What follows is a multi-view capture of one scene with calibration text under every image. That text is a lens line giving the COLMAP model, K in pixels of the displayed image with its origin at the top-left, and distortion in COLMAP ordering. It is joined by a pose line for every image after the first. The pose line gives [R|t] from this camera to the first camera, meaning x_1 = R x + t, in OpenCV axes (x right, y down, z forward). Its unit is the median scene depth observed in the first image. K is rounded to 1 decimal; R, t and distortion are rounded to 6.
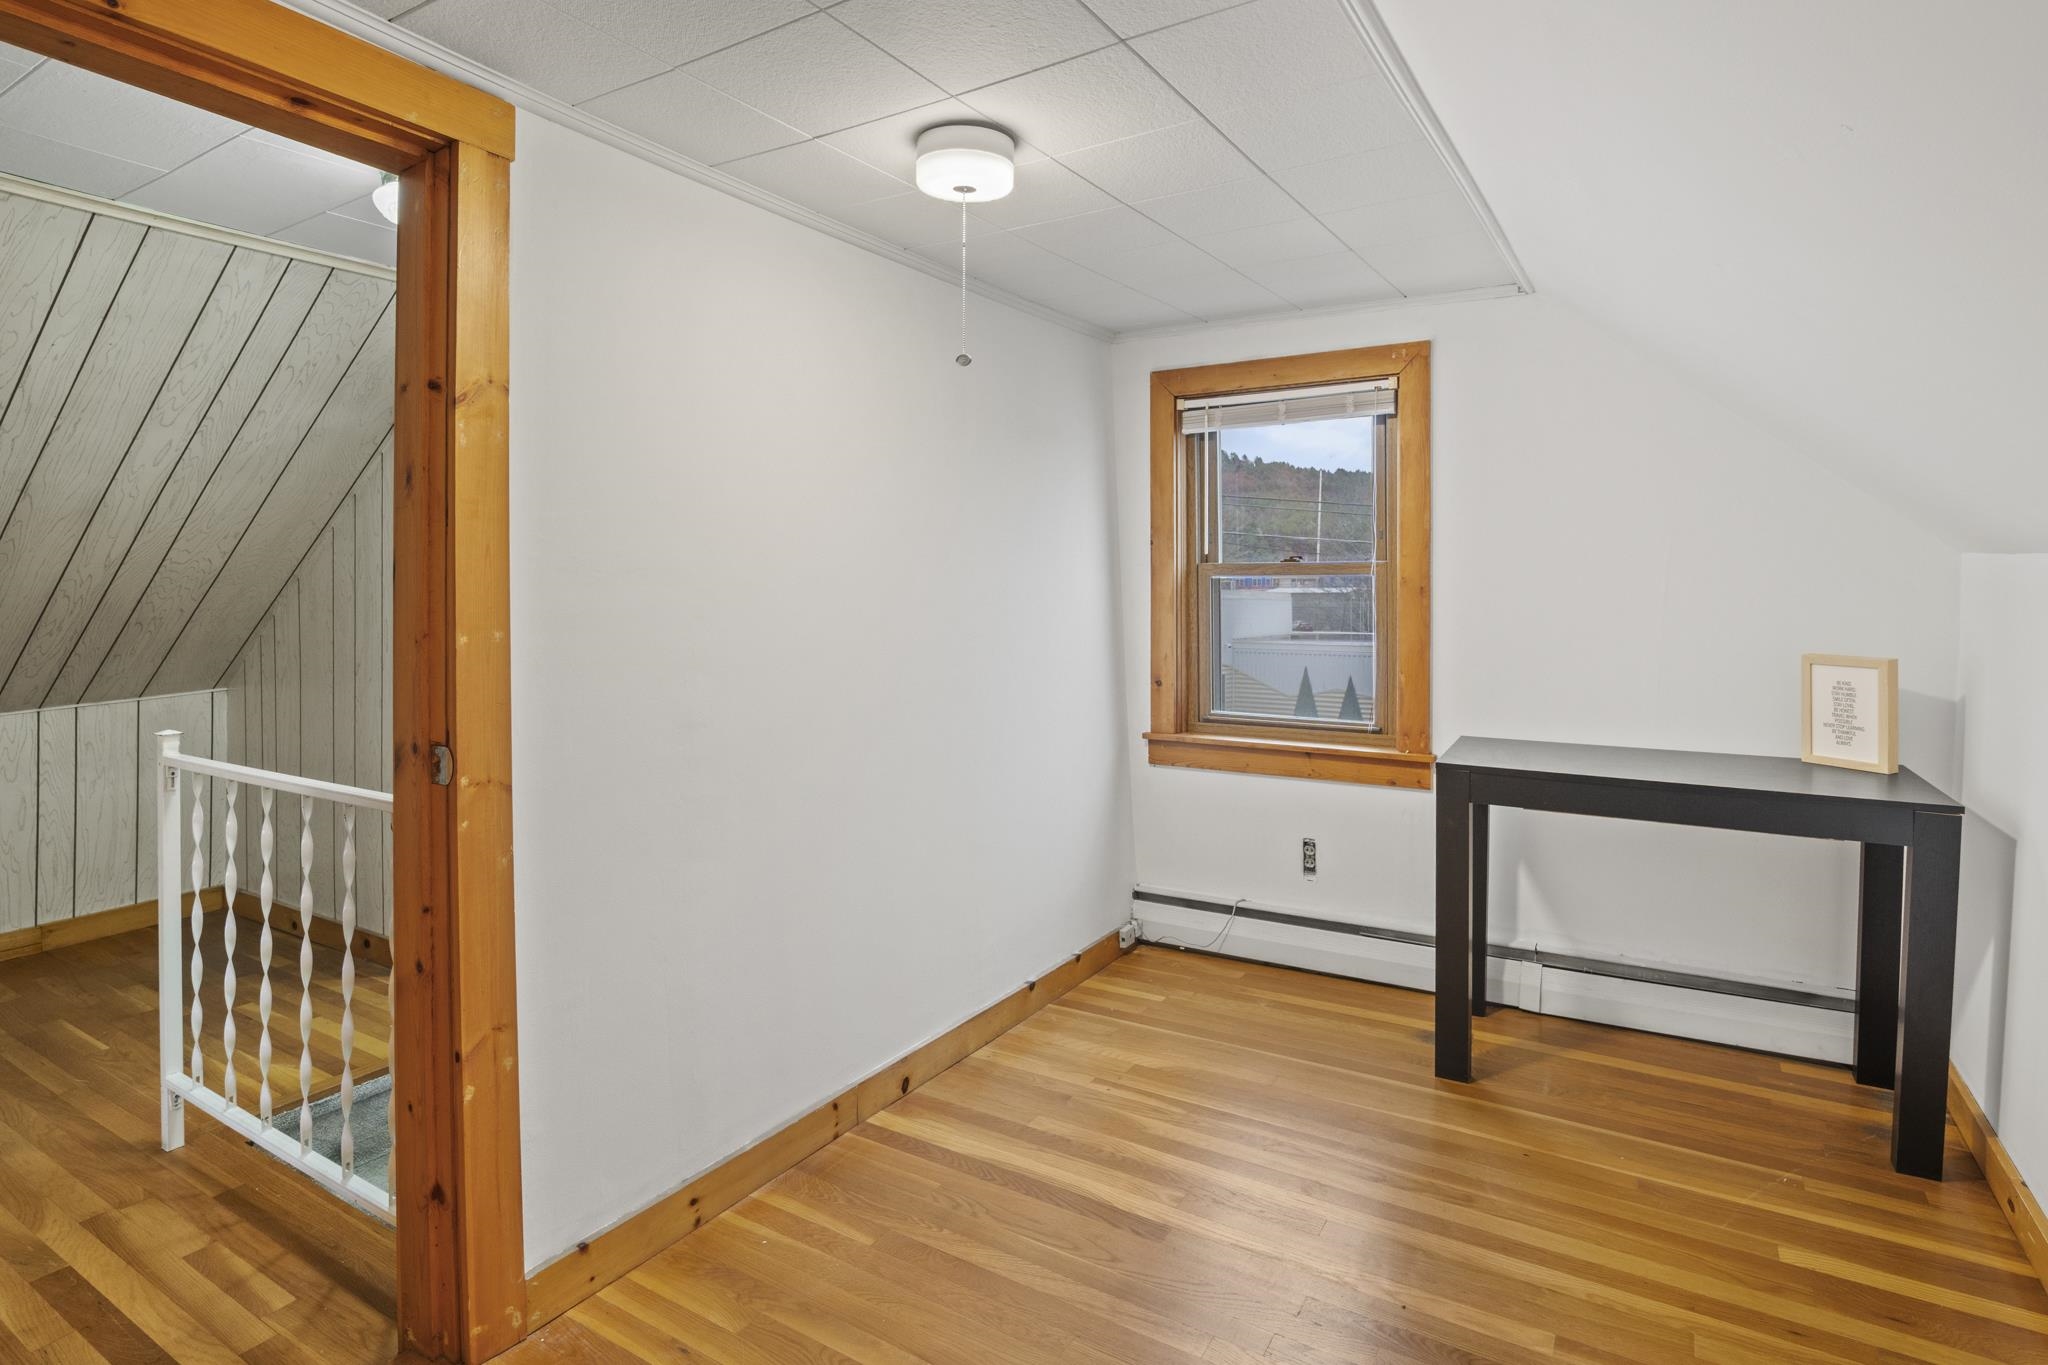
lens RADIAL K [[1043.3, 0, 1016.4], [0, 1043.3, 605.1], [0, 0, 1]] dist [-0.013510, -0.006388]
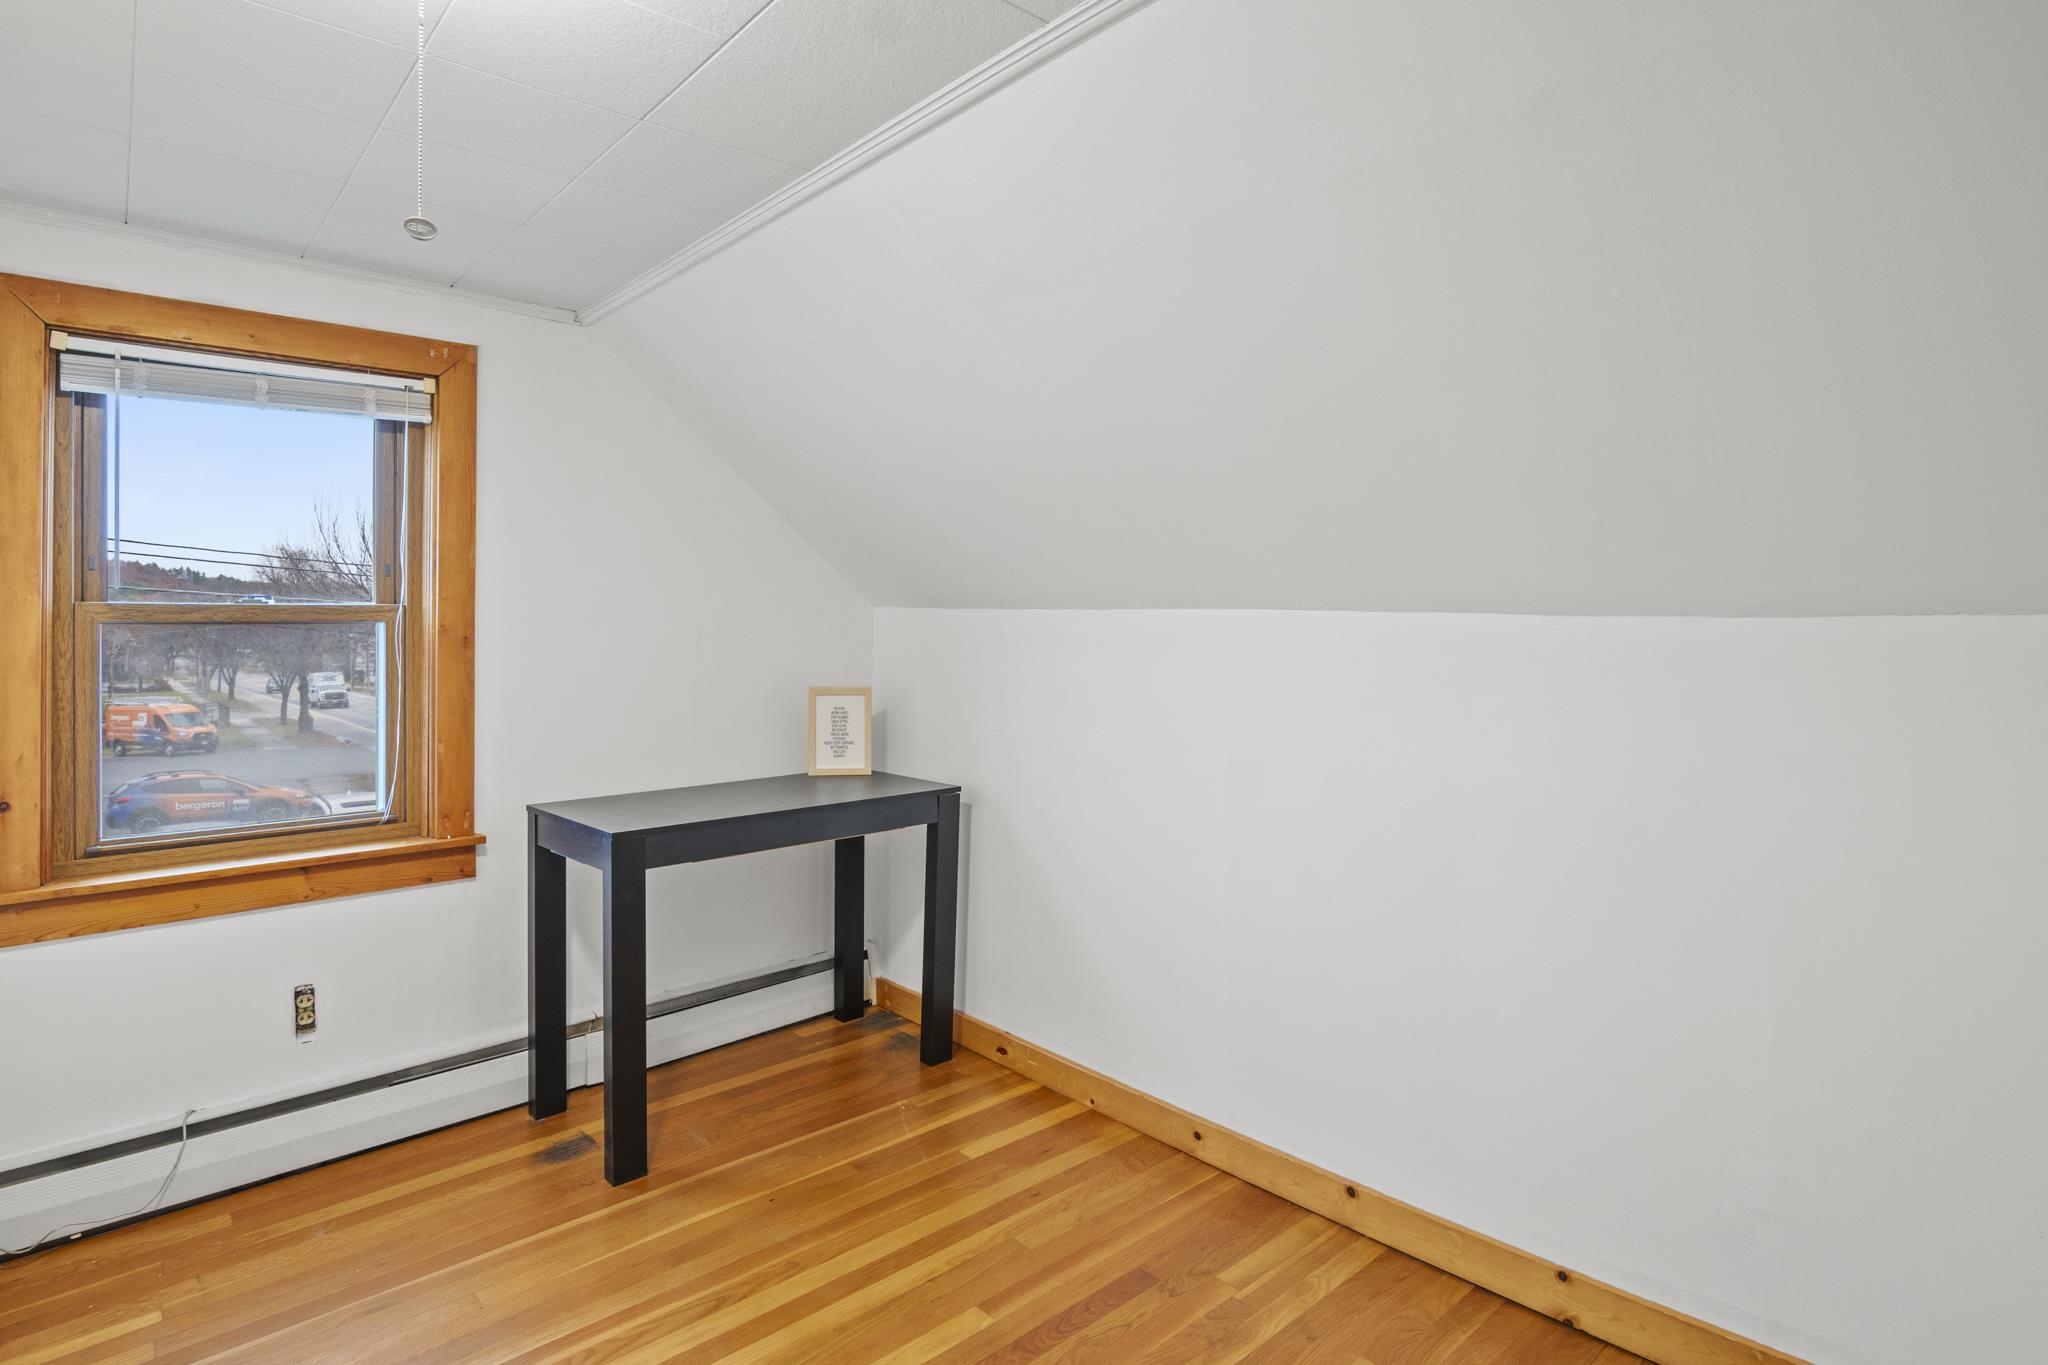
lens RADIAL K [[1046.3, 0, 1023.3], [0, 1046.3, 625.0], [0, 0, 1]] dist [-0.023967, -0.000473]
pose [[0.276562, 0.000476, 0.960996, -0.293860], [0.026180, 0.999625, -0.008030, -0.008138], [-0.960639, 0.027380, 0.276446, 0.341207]]
